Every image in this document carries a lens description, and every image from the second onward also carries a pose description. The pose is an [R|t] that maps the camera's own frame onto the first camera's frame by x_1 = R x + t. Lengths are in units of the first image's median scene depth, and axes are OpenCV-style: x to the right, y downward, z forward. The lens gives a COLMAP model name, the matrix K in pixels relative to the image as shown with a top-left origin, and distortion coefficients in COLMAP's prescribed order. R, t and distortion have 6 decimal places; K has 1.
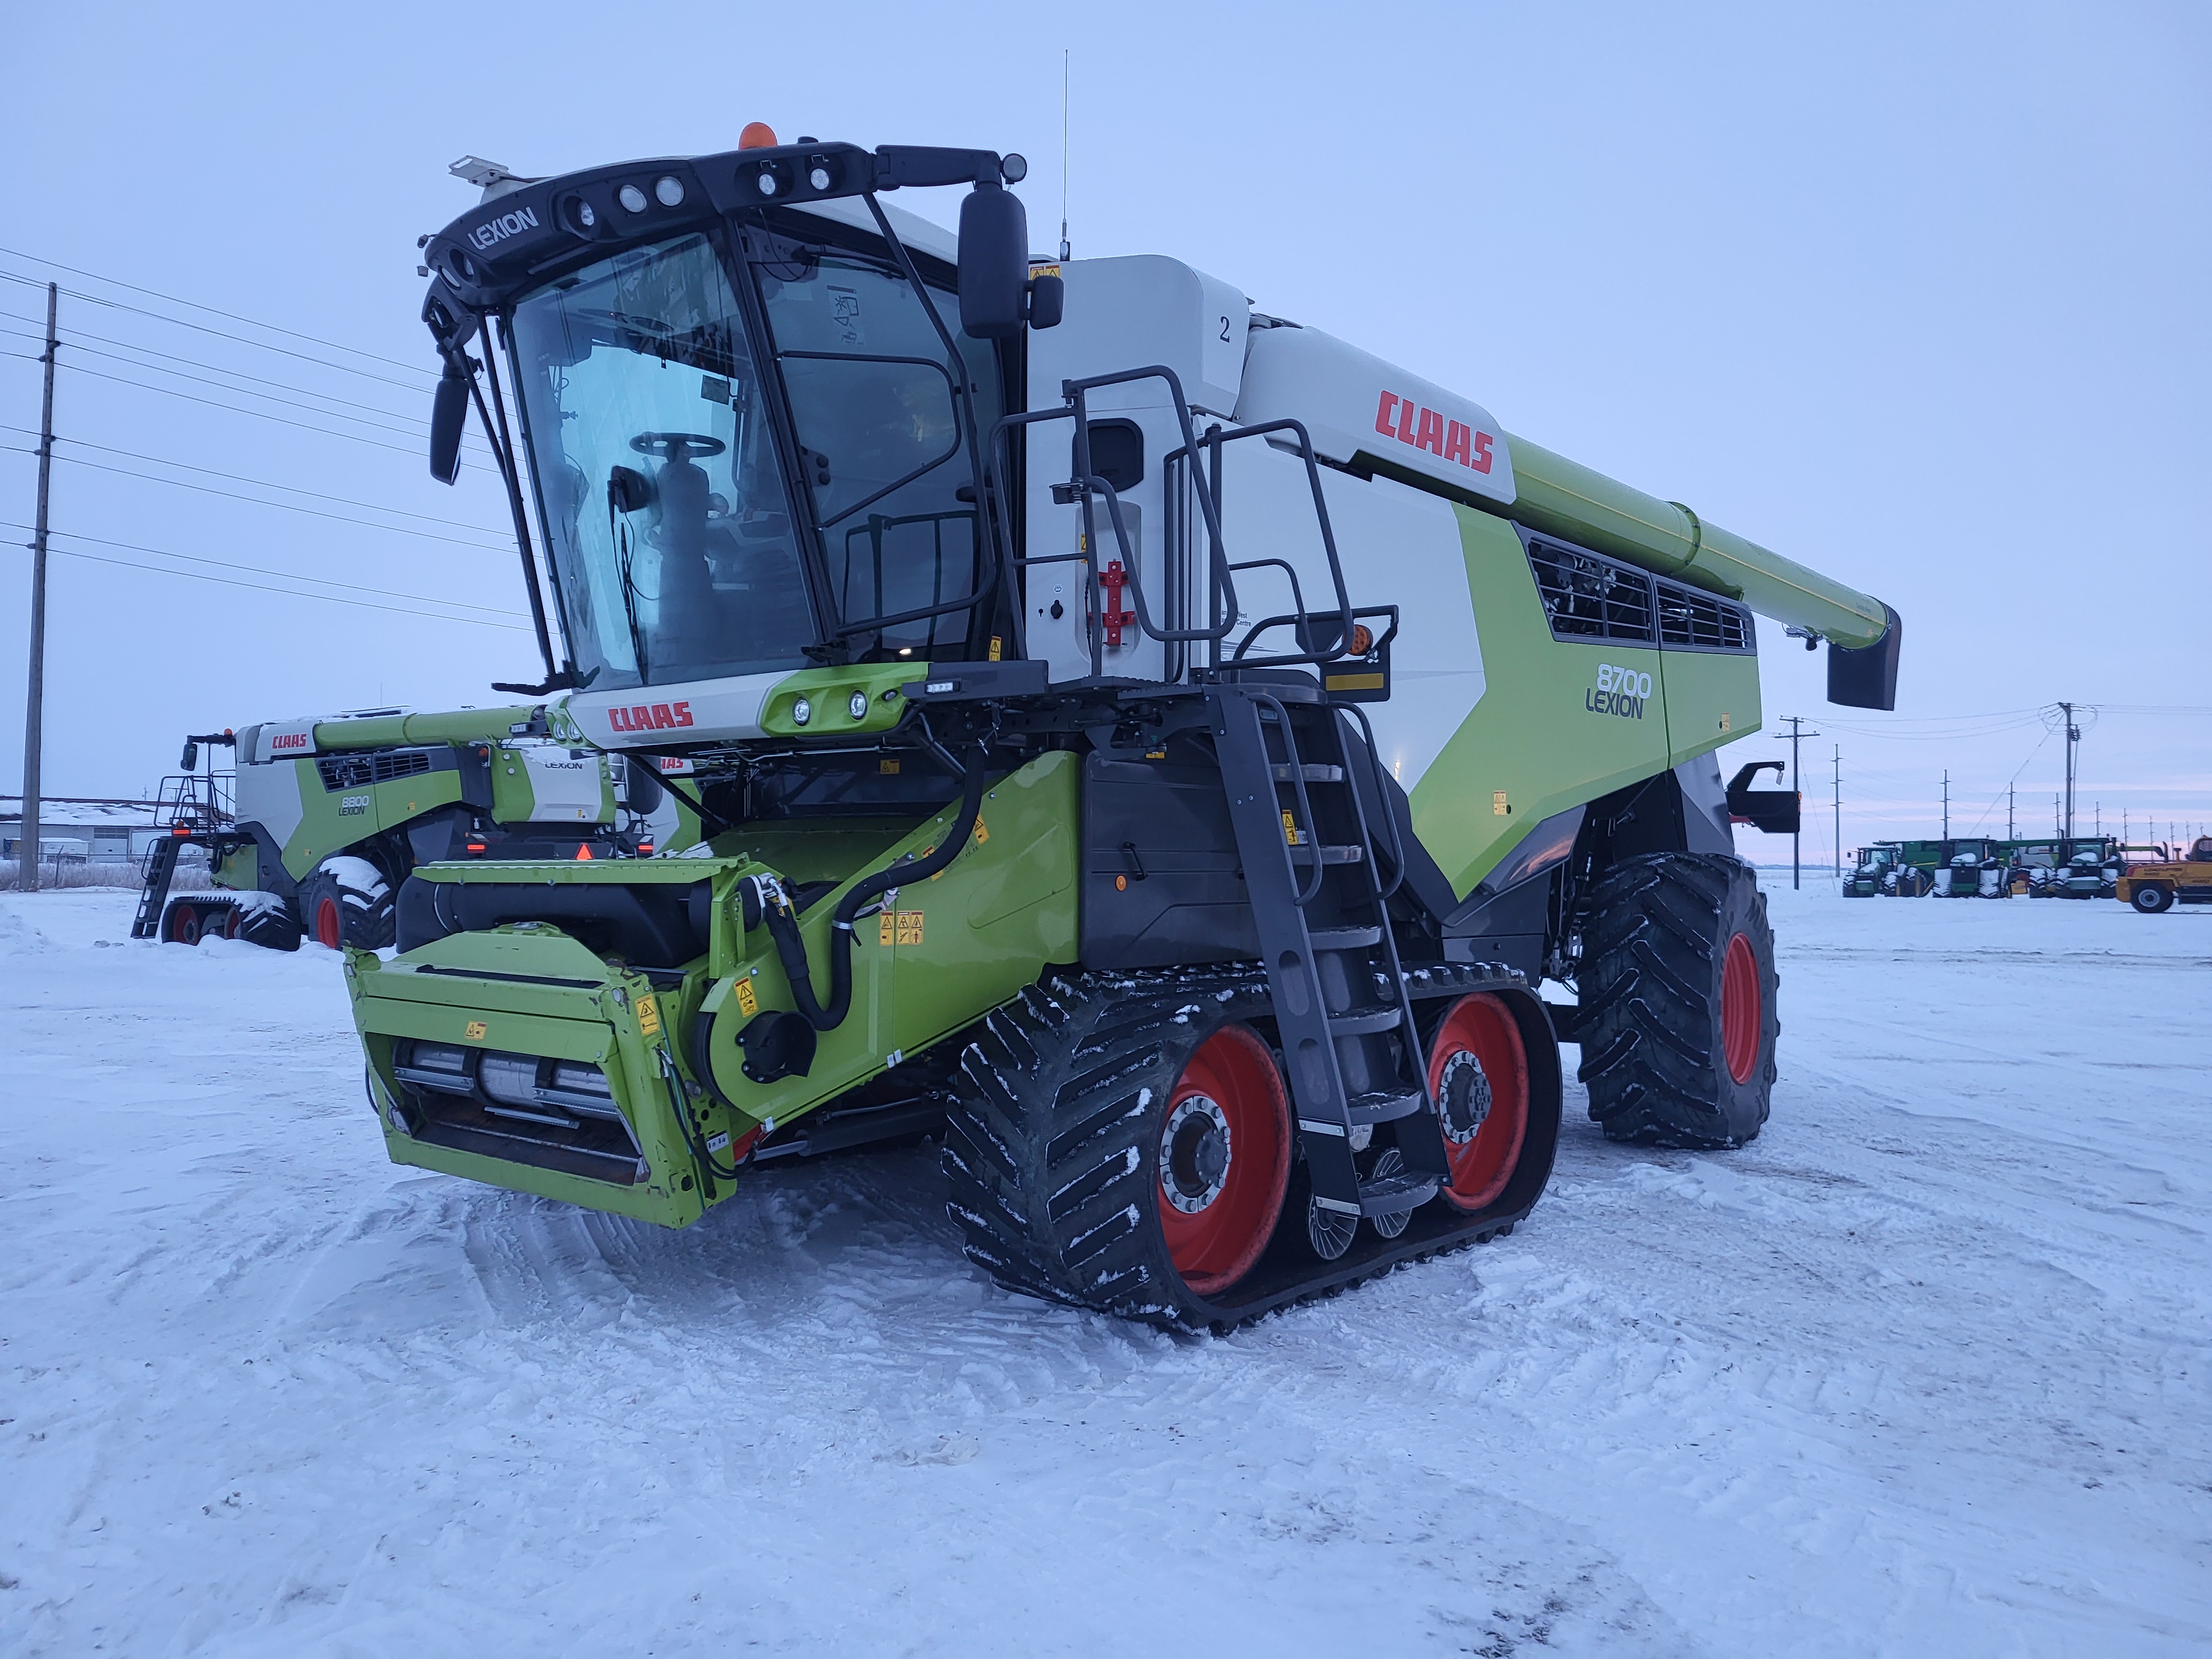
lens RADIAL K [[1670.1, 0, 1107.0], [0, 1670.1, 856.8], [0, 0, 1]] dist [0.053732, -0.004877]
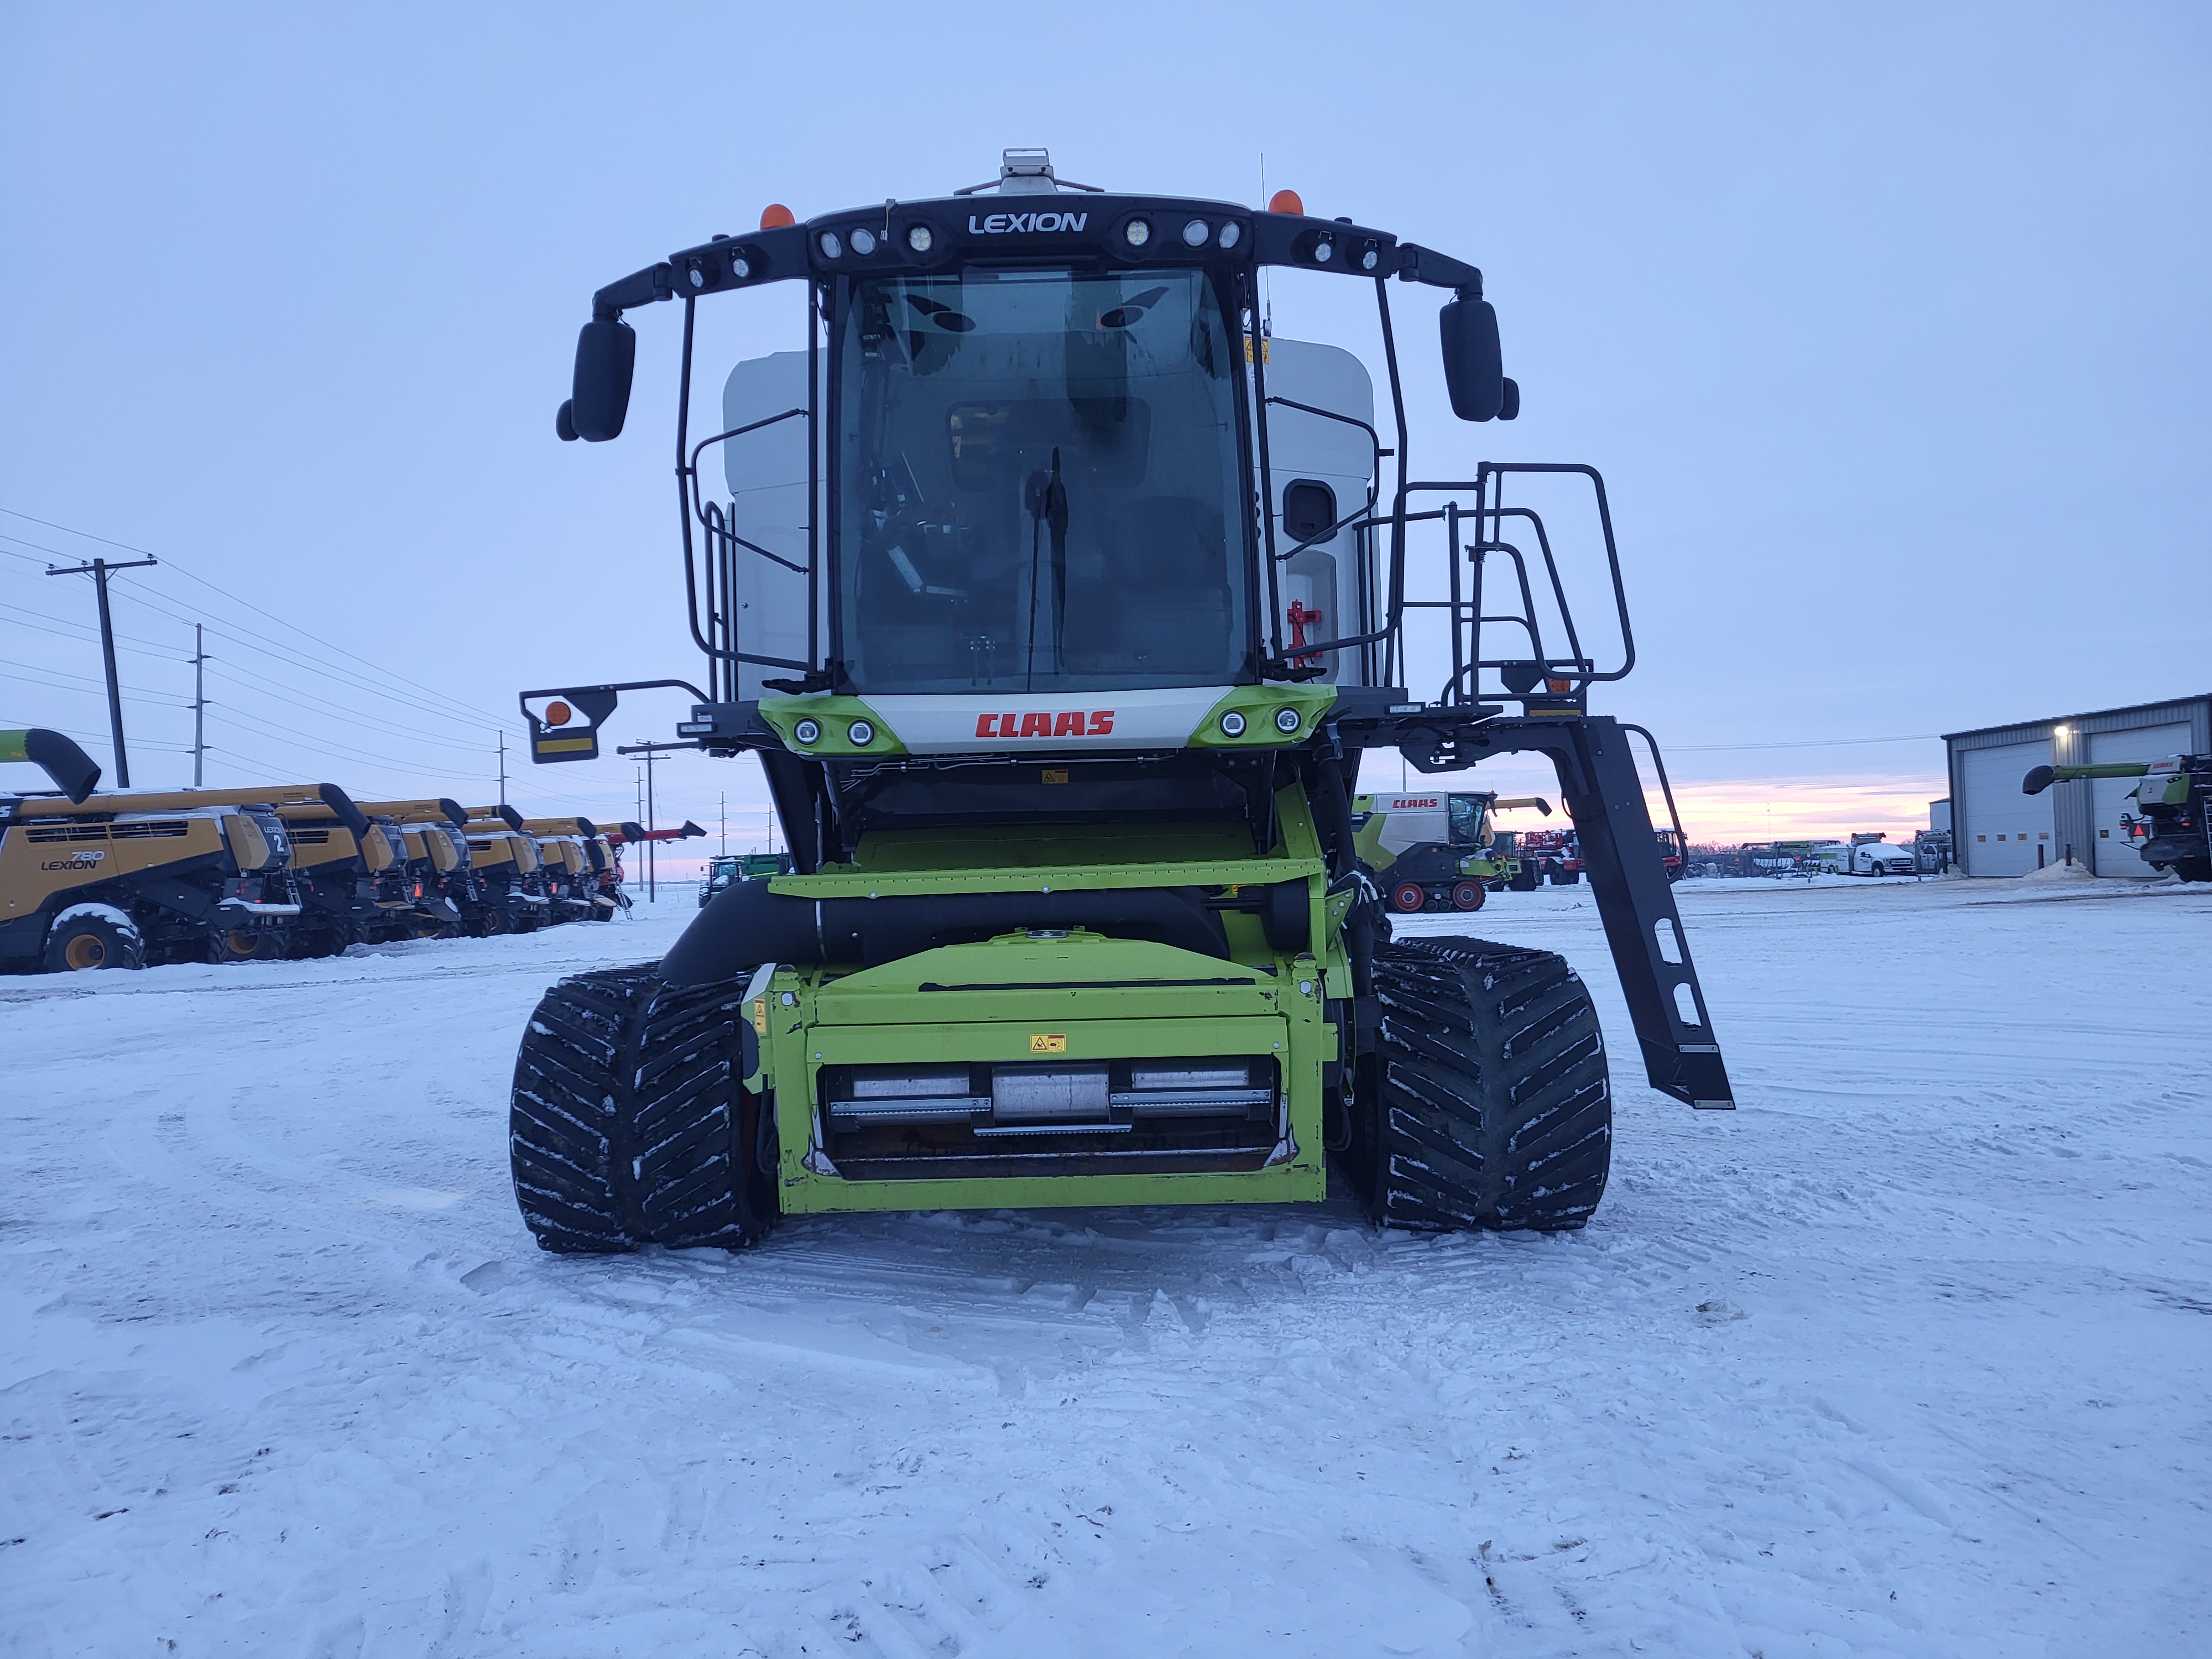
lens RADIAL K [[1670.1, 0, 1107.0], [0, 1670.1, 856.8], [0, 0, 1]] dist [0.053732, -0.004877]
pose [[0.761750, -0.017514, 0.647634, -0.858211], [0.024684, 0.999693, -0.001998, -0.001489], [-0.647400, 0.017508, 0.761949, 0.211421]]
